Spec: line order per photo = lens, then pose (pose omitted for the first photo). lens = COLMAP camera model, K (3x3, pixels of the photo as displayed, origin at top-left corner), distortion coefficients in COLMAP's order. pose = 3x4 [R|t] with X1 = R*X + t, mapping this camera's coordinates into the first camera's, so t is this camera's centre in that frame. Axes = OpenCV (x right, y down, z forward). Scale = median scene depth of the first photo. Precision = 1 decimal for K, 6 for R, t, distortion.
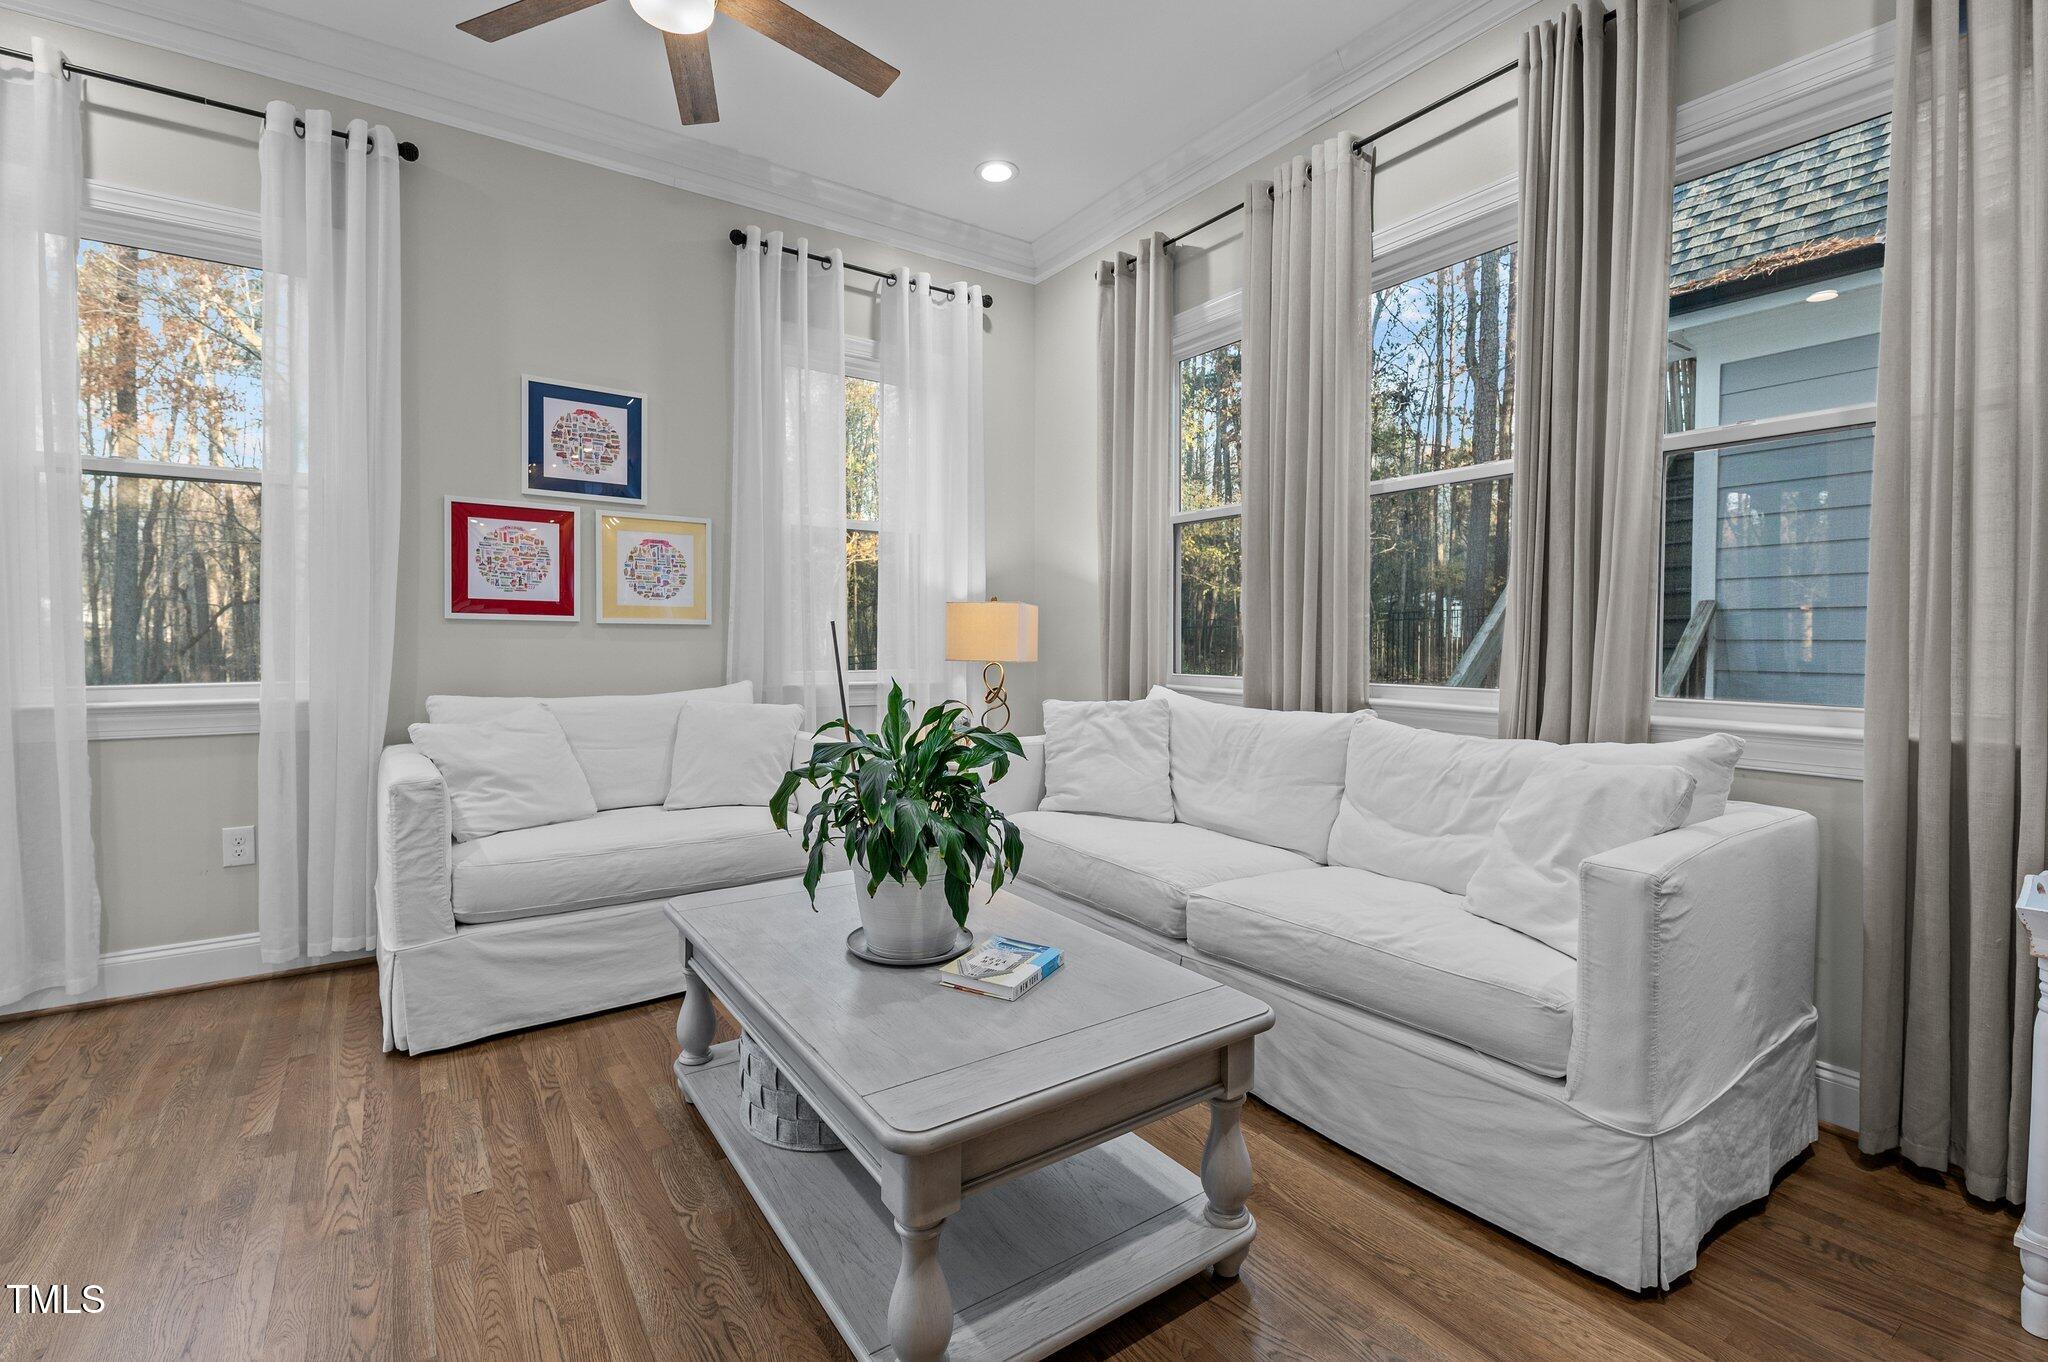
lens RADIAL K [[899.3, 0, 1034.2], [0, 899.3, 666.6], [0, 0, 1]] dist [-0.012283, 0.000008]
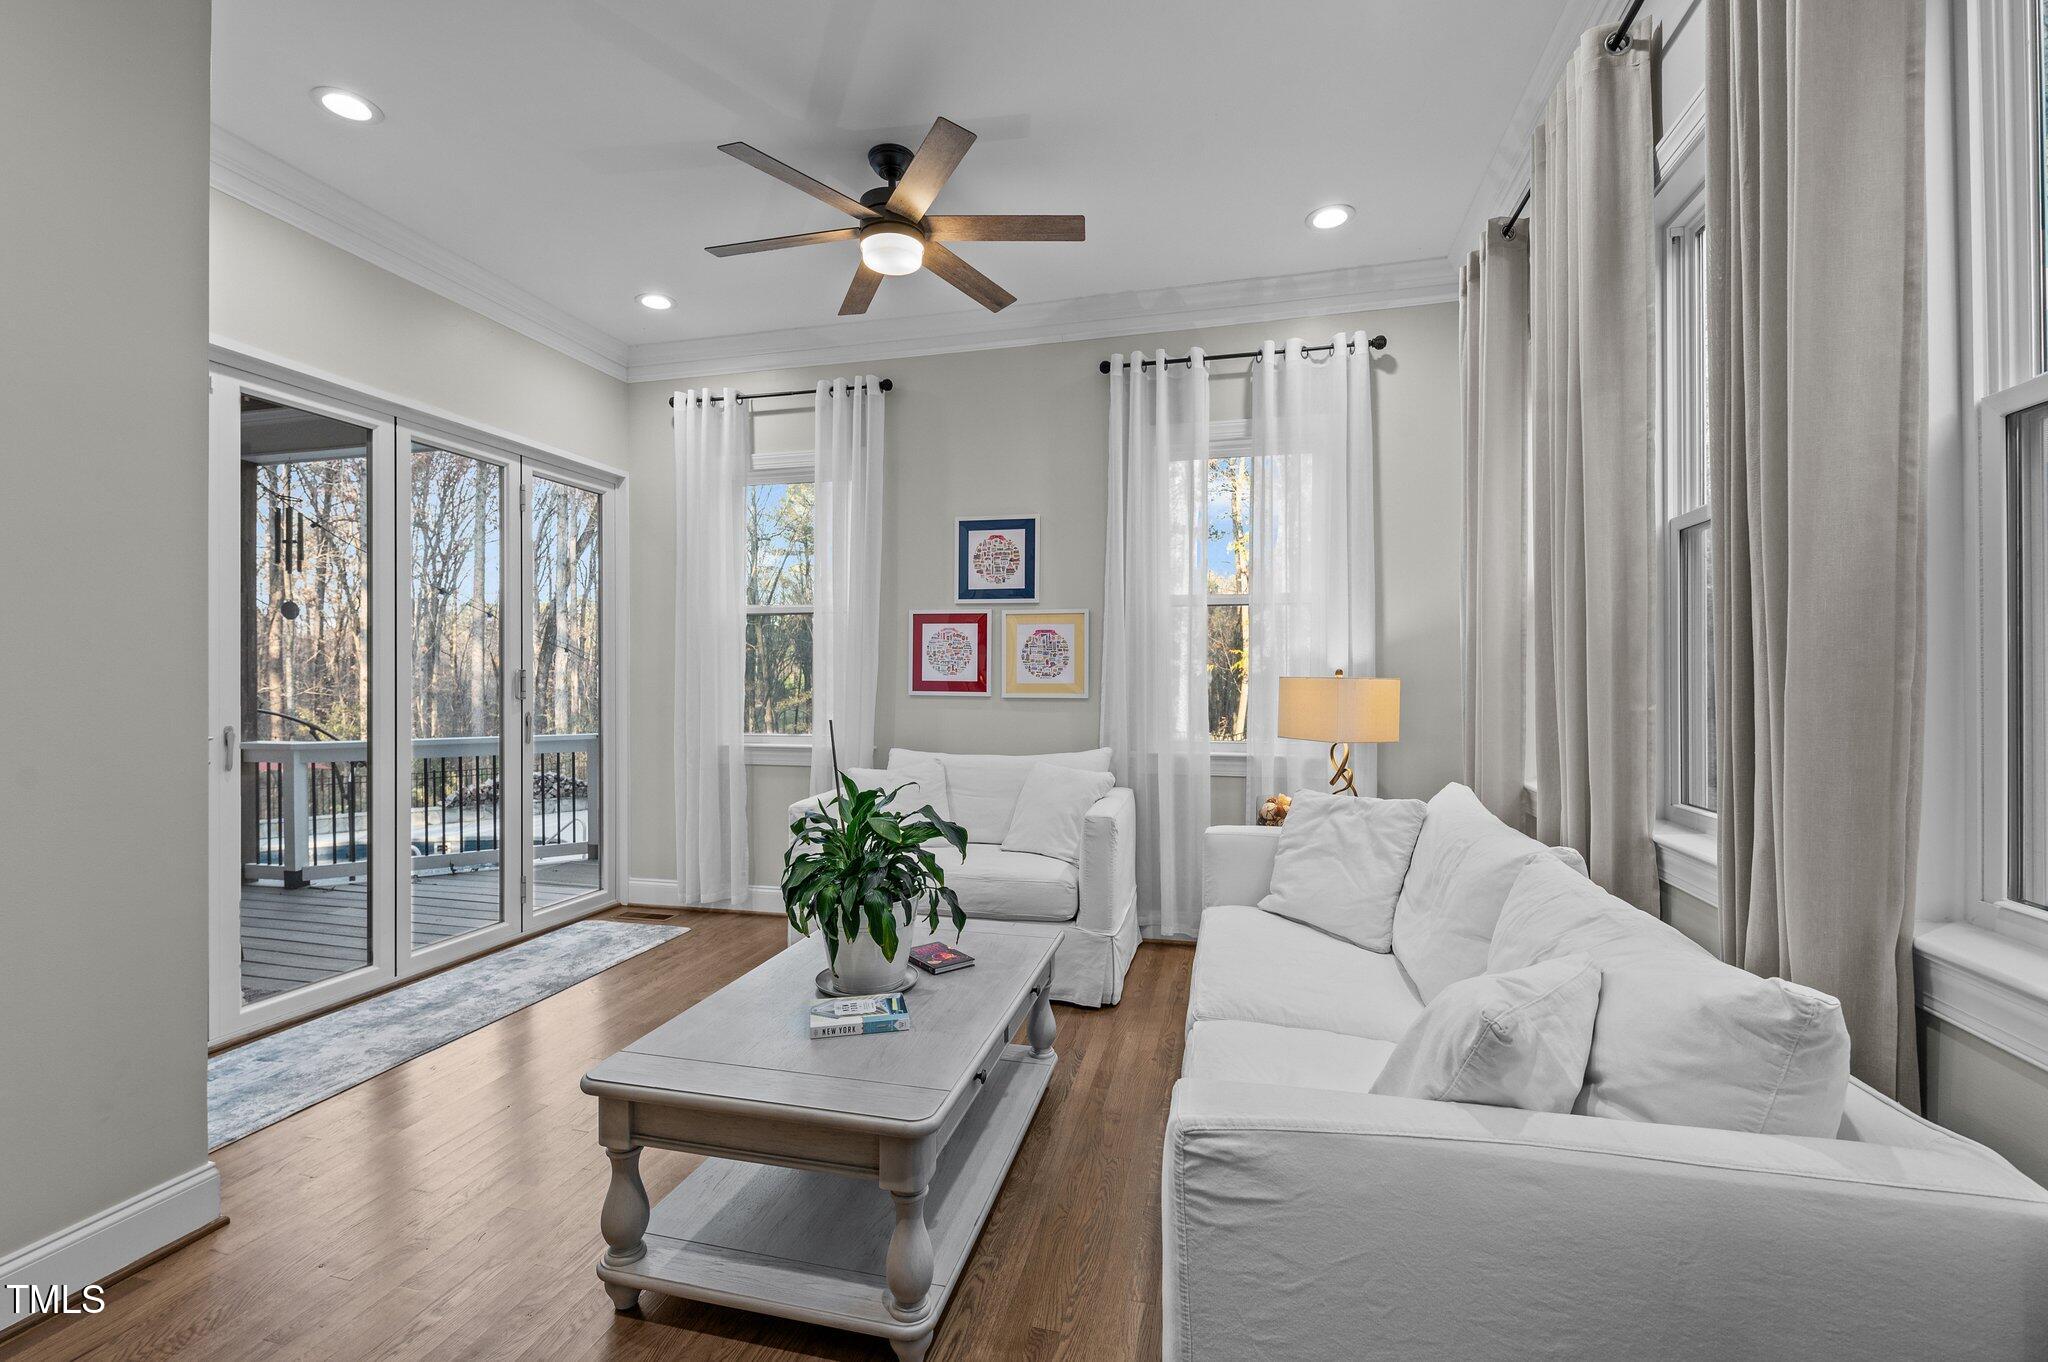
lens RADIAL K [[895.0, 0, 1024.0], [0, 895.0, 681.0], [0, 0, 1]] dist [-0.001316, 0.000345]
pose [[0.651431, 0.001640, -0.758706, 0.528958], [-0.019144, 0.999715, -0.014276, -0.055697], [0.758467, 0.023824, 0.651276, 0.184375]]
